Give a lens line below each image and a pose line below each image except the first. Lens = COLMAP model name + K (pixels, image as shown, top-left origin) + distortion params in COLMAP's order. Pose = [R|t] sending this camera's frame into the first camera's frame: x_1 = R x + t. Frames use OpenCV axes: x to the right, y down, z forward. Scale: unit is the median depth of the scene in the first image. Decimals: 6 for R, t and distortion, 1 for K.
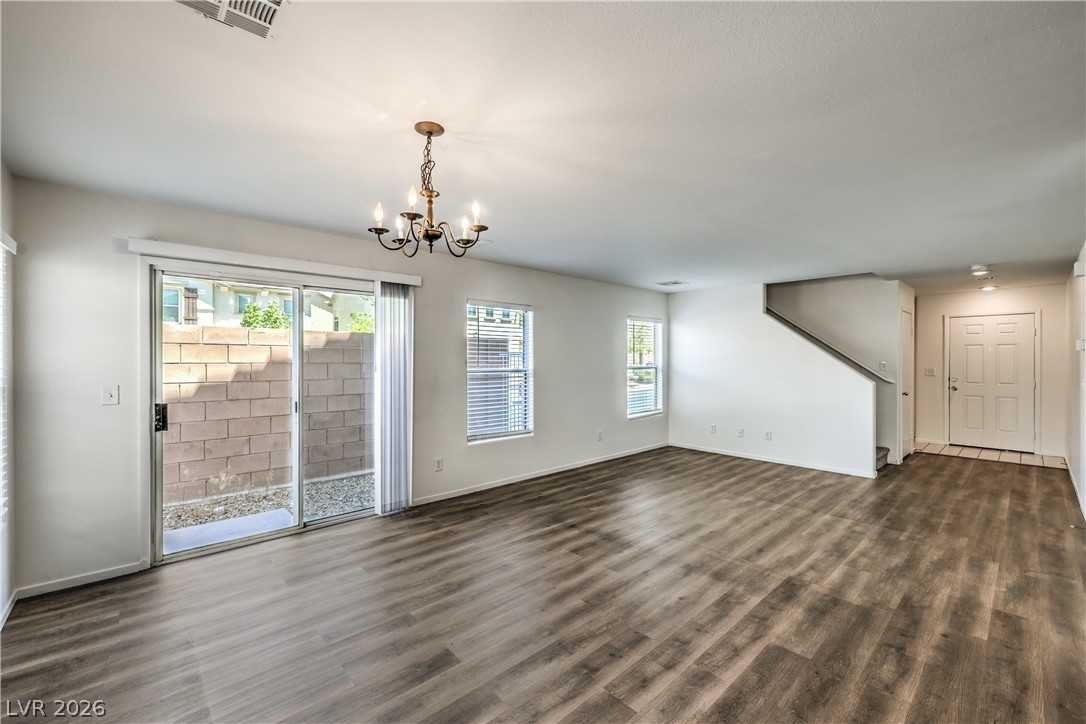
lens RADIAL K [[446.2, 0, 539.8], [0, 446.2, 361.5], [0, 0, 1]] dist [0.001502, 0.000000]
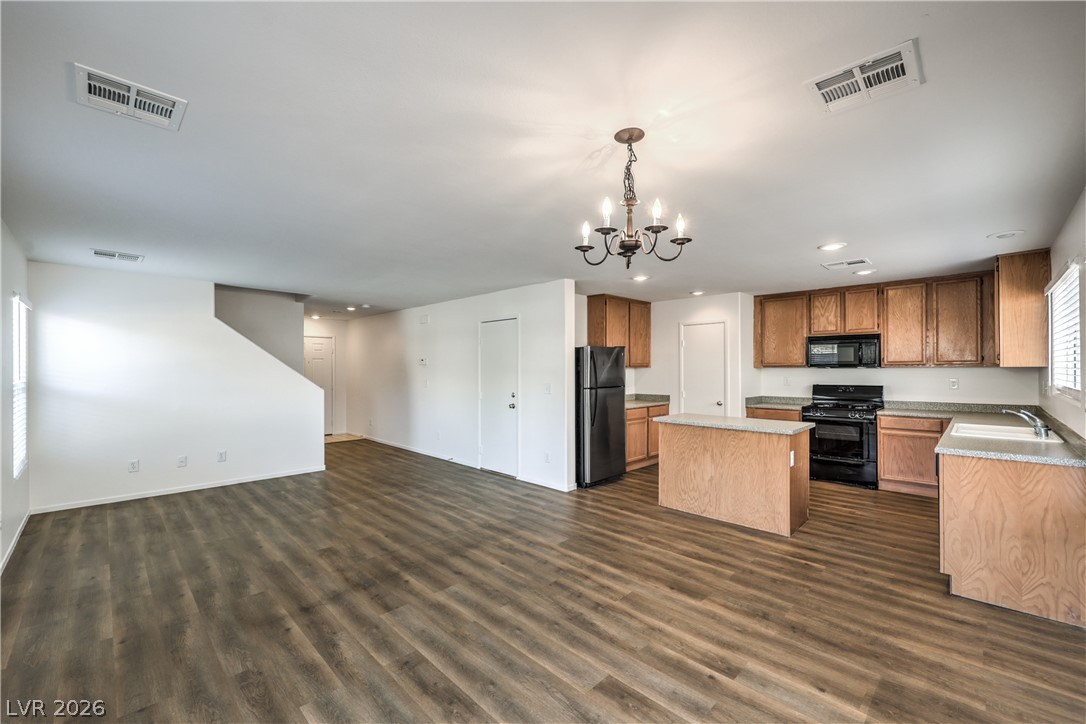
lens RADIAL K [[441.6, 0, 544.1], [0, 441.6, 368.8], [0, 0, 1]] dist [-0.003205, -0.000085]
pose [[-0.050921, -0.000044, 0.998703, -0.551466], [0.006590, 0.999978, 0.000380, -0.005713], [-0.998681, 0.006601, -0.050920, 0.570725]]
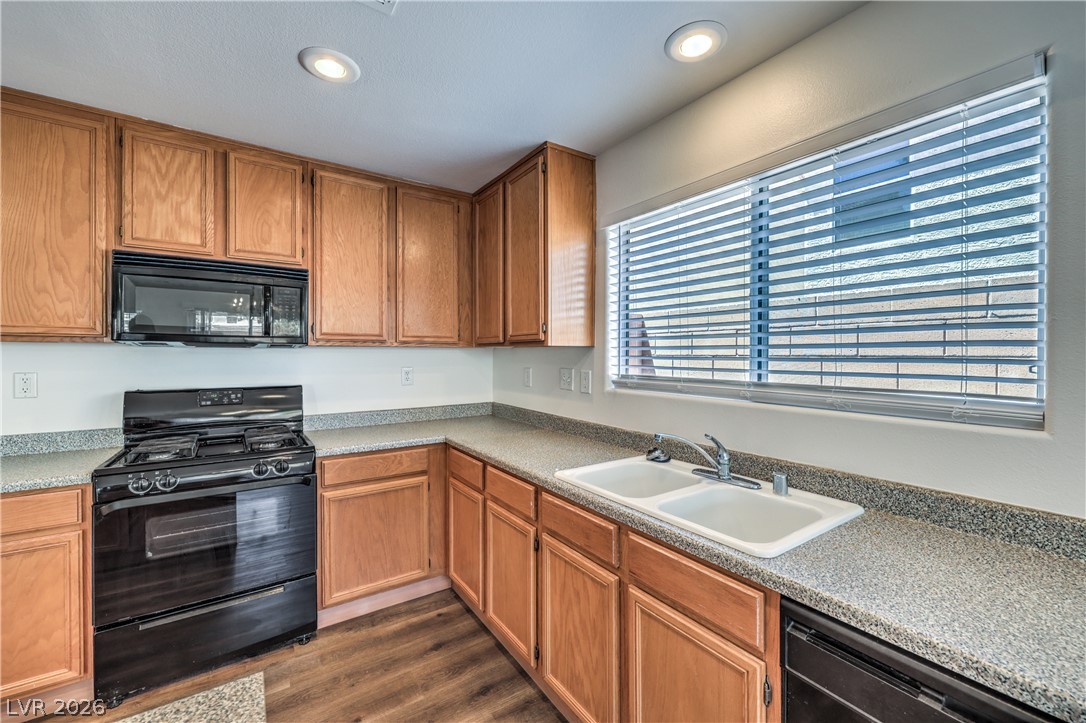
lens RADIAL K [[433.0, 0, 541.5], [0, 433.0, 357.2], [0, 0, 1]] dist [-0.002277, -0.000108]
pose [[-0.989547, -0.003313, 0.144170, 0.254929], [-0.002185, 0.999966, 0.007982, 0.006362], [-0.144191, 0.007584, -0.989521, 0.070013]]
